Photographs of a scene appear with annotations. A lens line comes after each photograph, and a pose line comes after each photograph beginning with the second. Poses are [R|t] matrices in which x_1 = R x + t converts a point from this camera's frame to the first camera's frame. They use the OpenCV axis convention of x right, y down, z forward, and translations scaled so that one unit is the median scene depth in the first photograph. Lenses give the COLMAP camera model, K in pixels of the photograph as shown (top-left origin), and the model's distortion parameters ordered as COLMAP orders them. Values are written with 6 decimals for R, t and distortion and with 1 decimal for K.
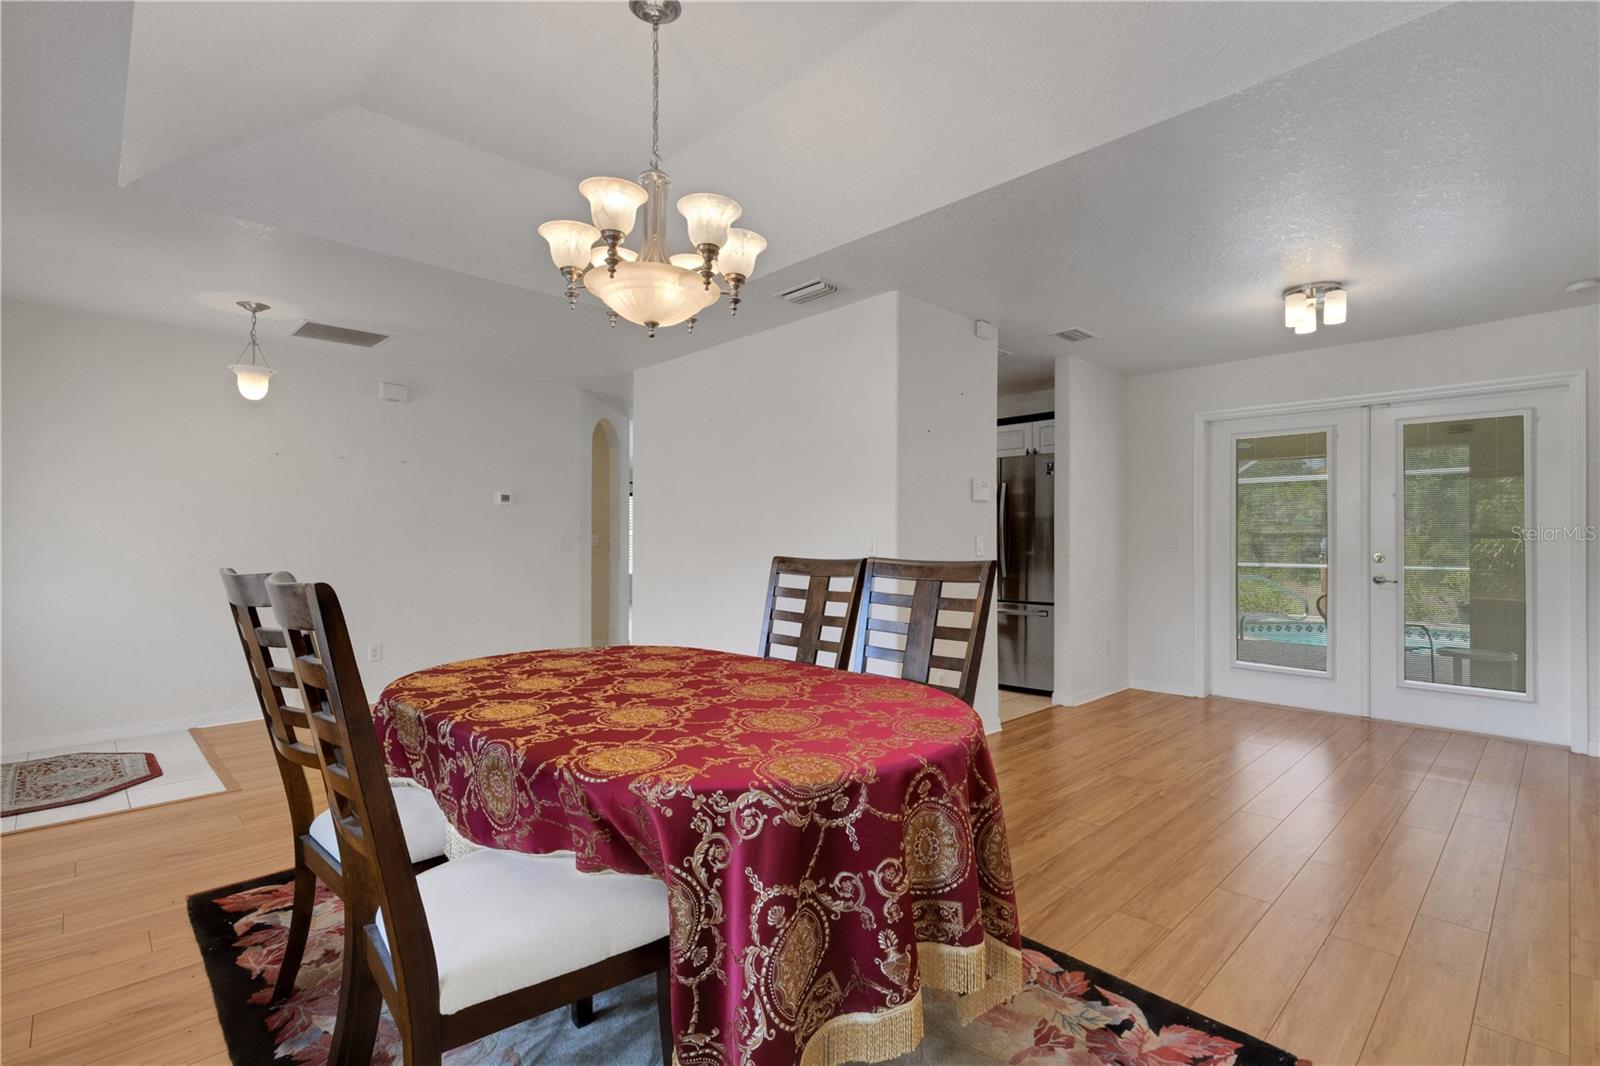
lens RADIAL K [[736.1, 0, 831.4], [0, 736.1, 533.7], [0, 0, 1]] dist [0.018060, 0.000298]
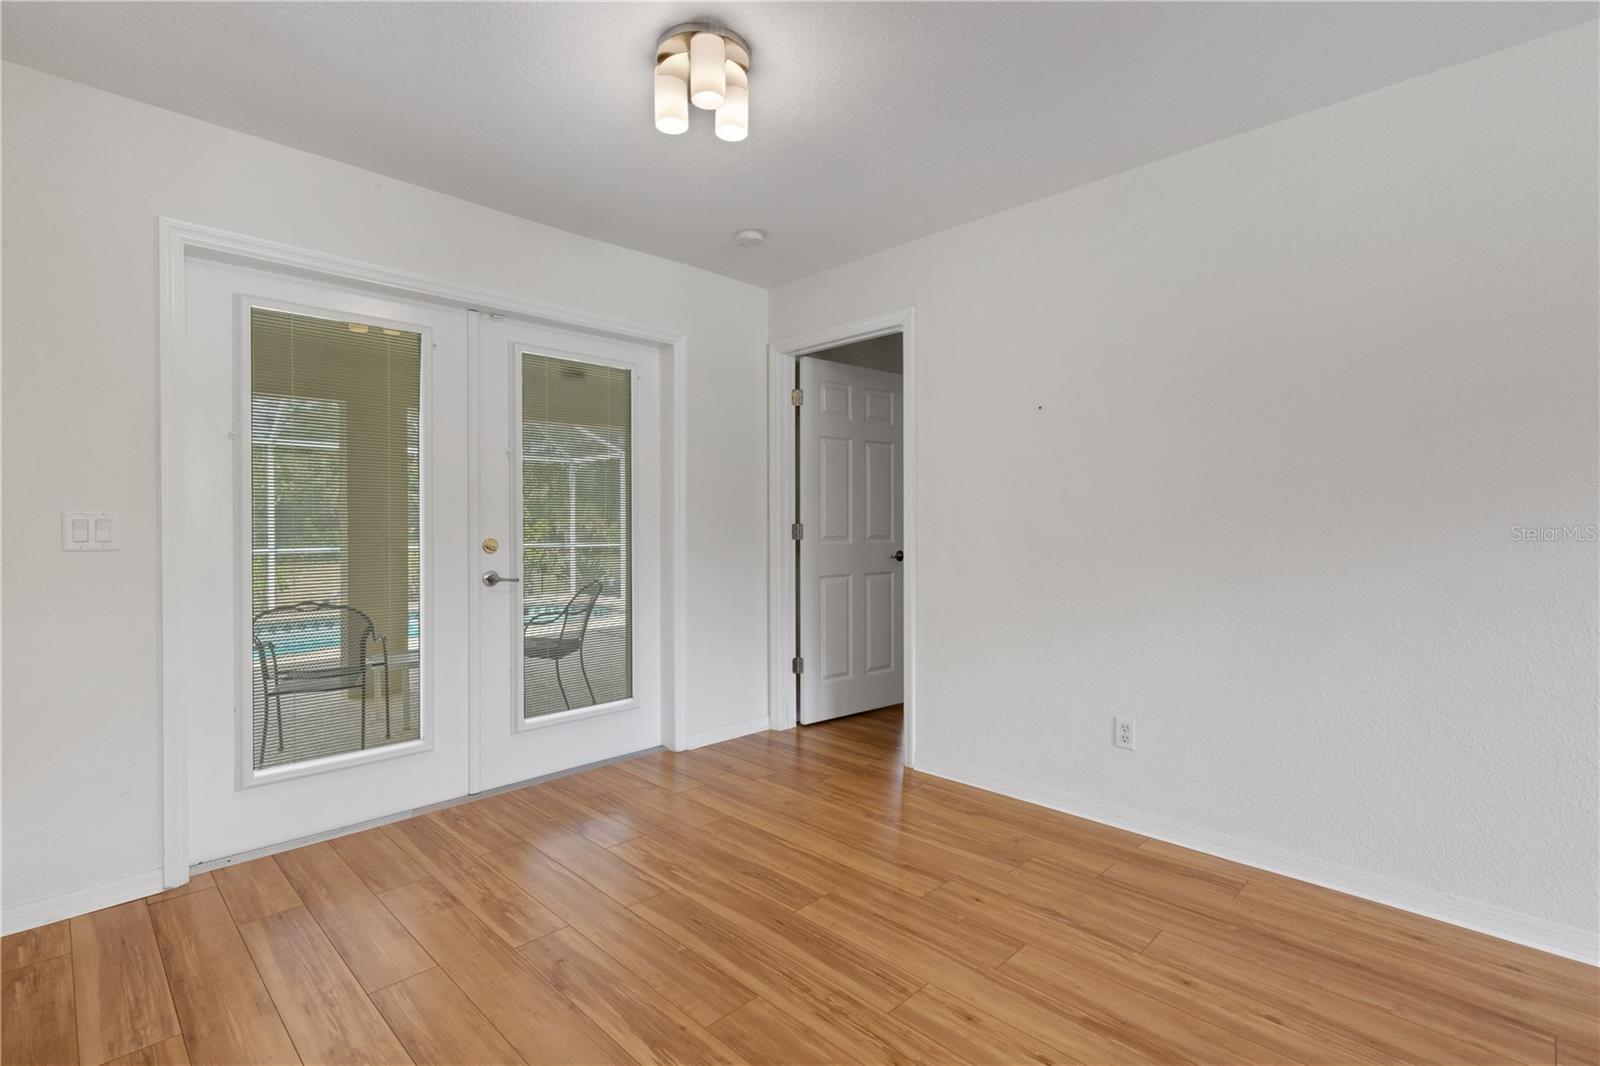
lens RADIAL K [[734.6, 0, 799.5], [0, 734.6, 521.5], [0, 0, 1]] dist [0.002457, -0.000069]
pose [[0.004642, -0.006778, 0.999966, 0.093001], [-0.003900, 0.999969, 0.006796, 0.006270], [-0.999982, -0.003932, 0.004615, 0.774779]]
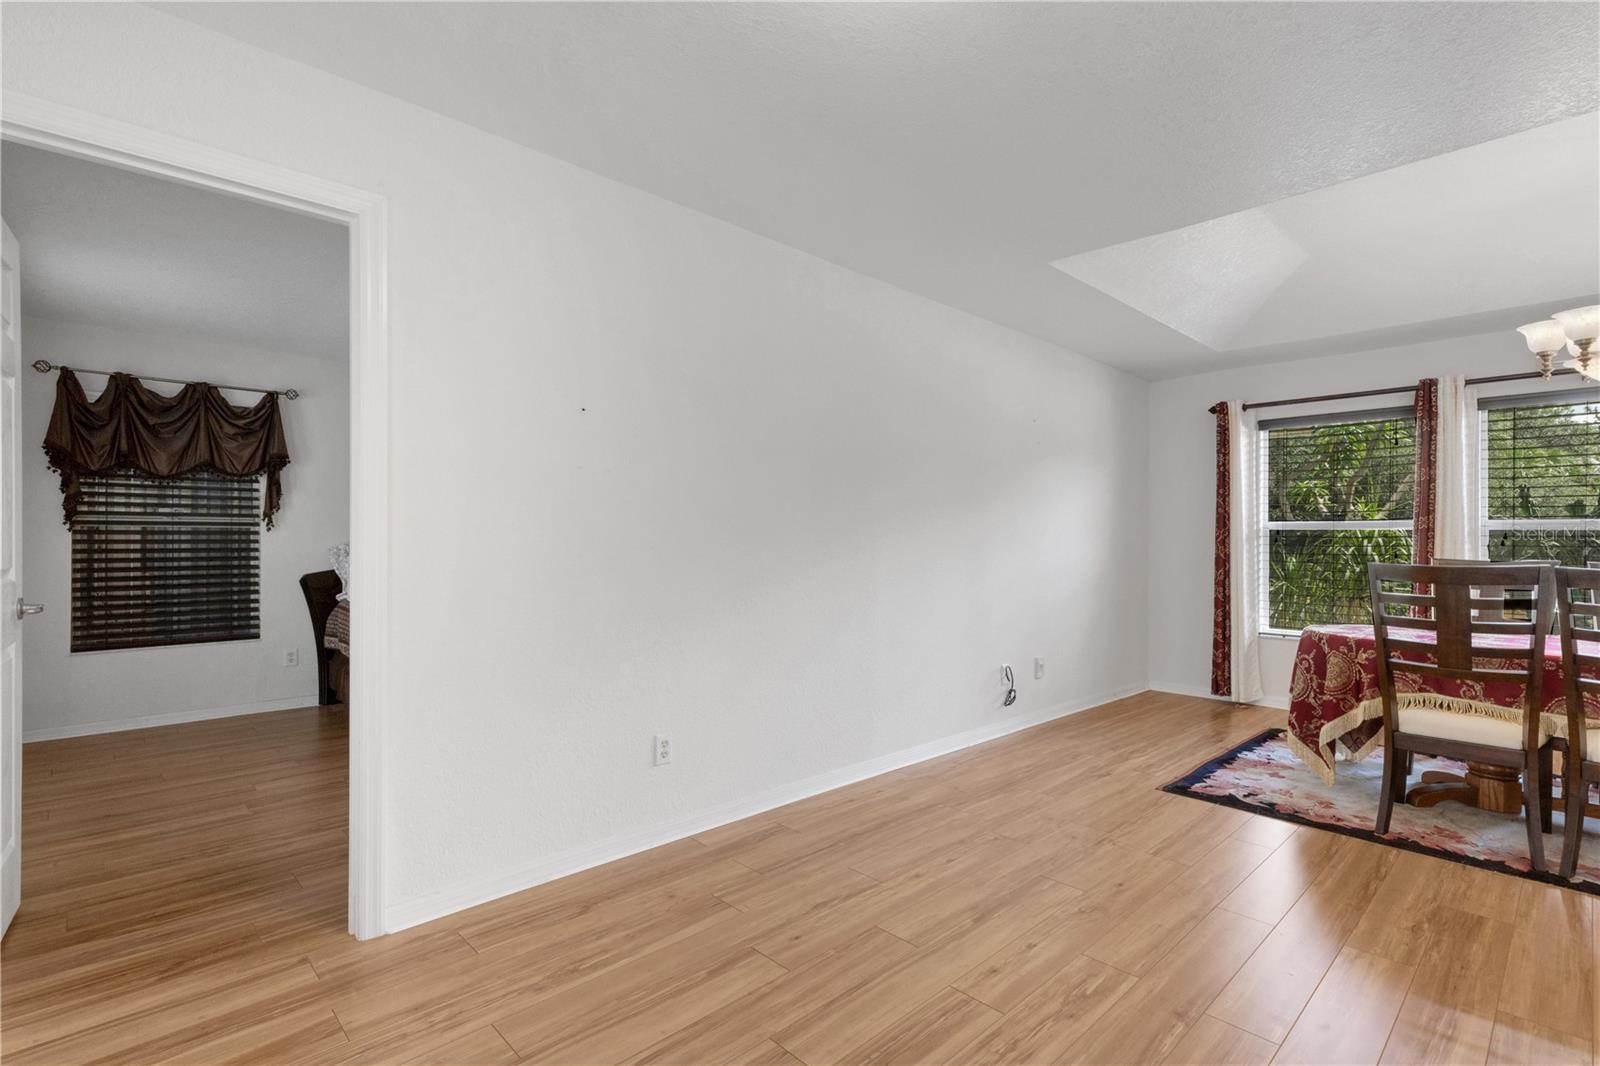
lens RADIAL K [[759.2, 0, 791.3], [0, 759.2, 535.3], [0, 0, 1]] dist [0.005425, 0.000518]
pose [[-0.998922, -0.008151, 0.045702, 0.562616], [-0.008517, 0.999933, -0.007833, 0.008087], [-0.045635, -0.008213, -0.998924, 1.142739]]
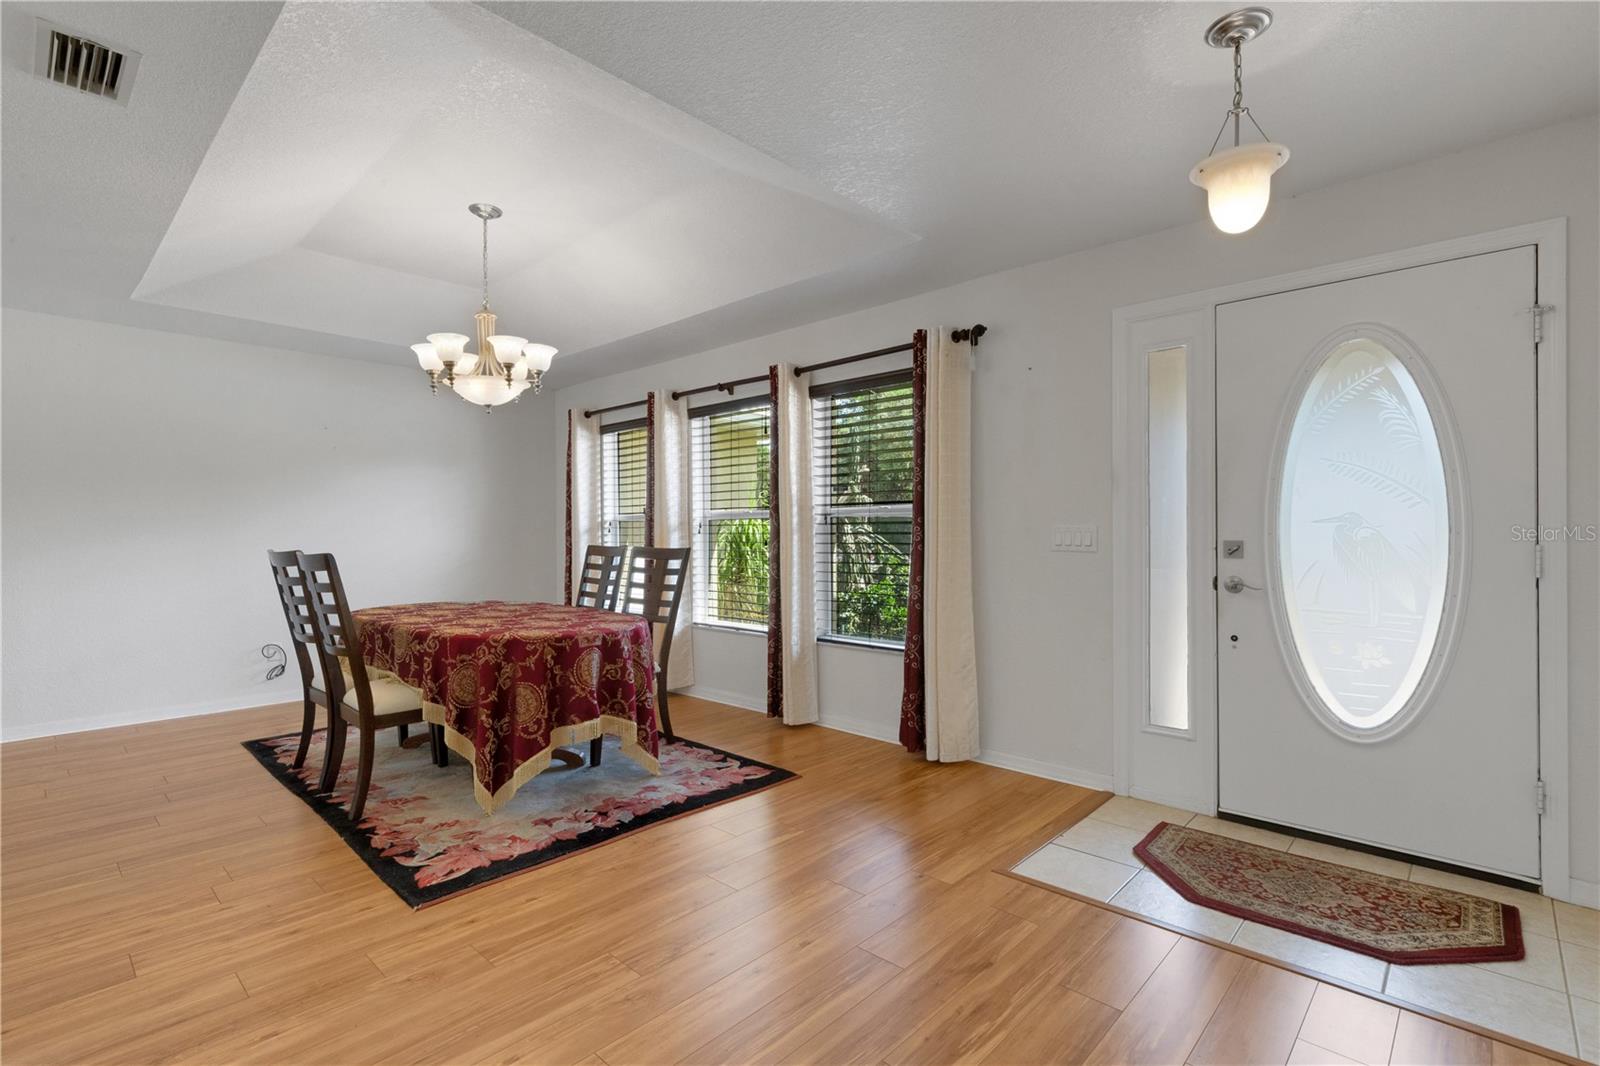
lens RADIAL K [[745.0, 0, 797.1], [0, 745.0, 536.7], [0, 0, 1]] dist [0.002204, 0.000217]
pose [[-0.999662, 0.000456, -0.025995, -0.423159], [0.000500, 0.999998, -0.001673, 0.011127], [0.025995, -0.001685, -0.999661, 1.274292]]
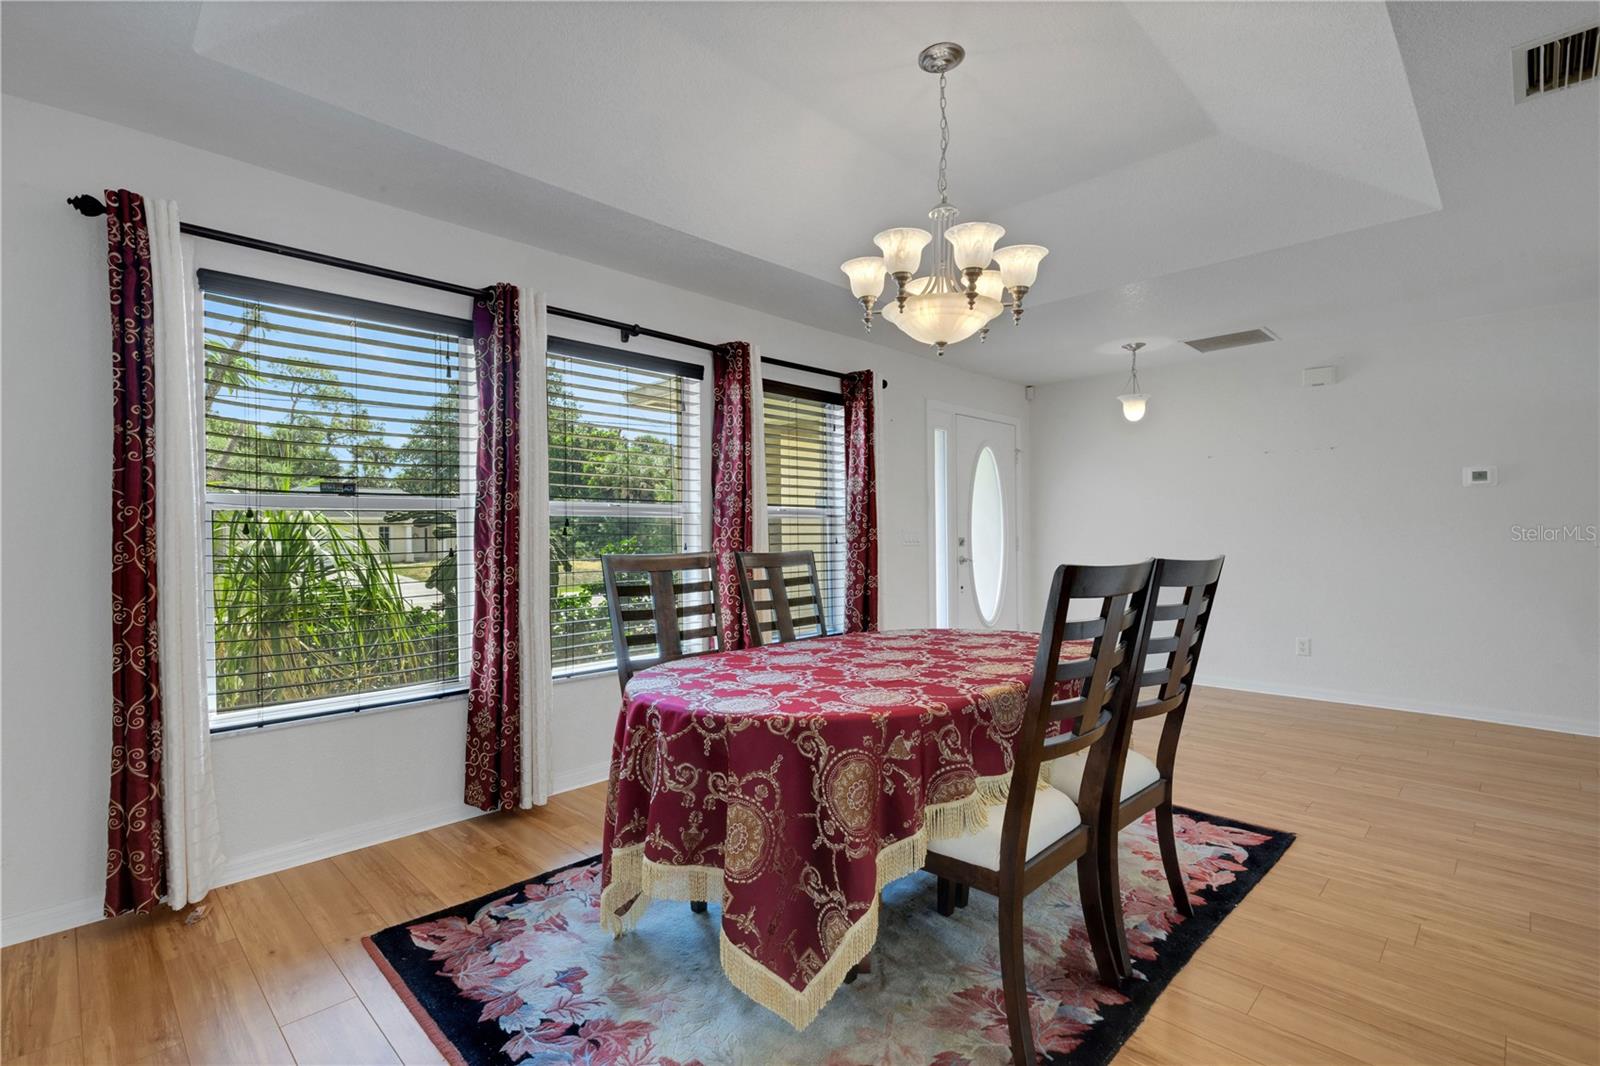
lens RADIAL K [[745.0, 0, 797.1], [0, 745.0, 536.7], [0, 0, 1]] dist [0.002204, 0.000217]
pose [[-0.004385, 0.000438, -0.999990, 0.423738], [0.010190, 0.999948, 0.000393, 0.009307], [0.999938, -0.010188, -0.004389, 0.373005]]
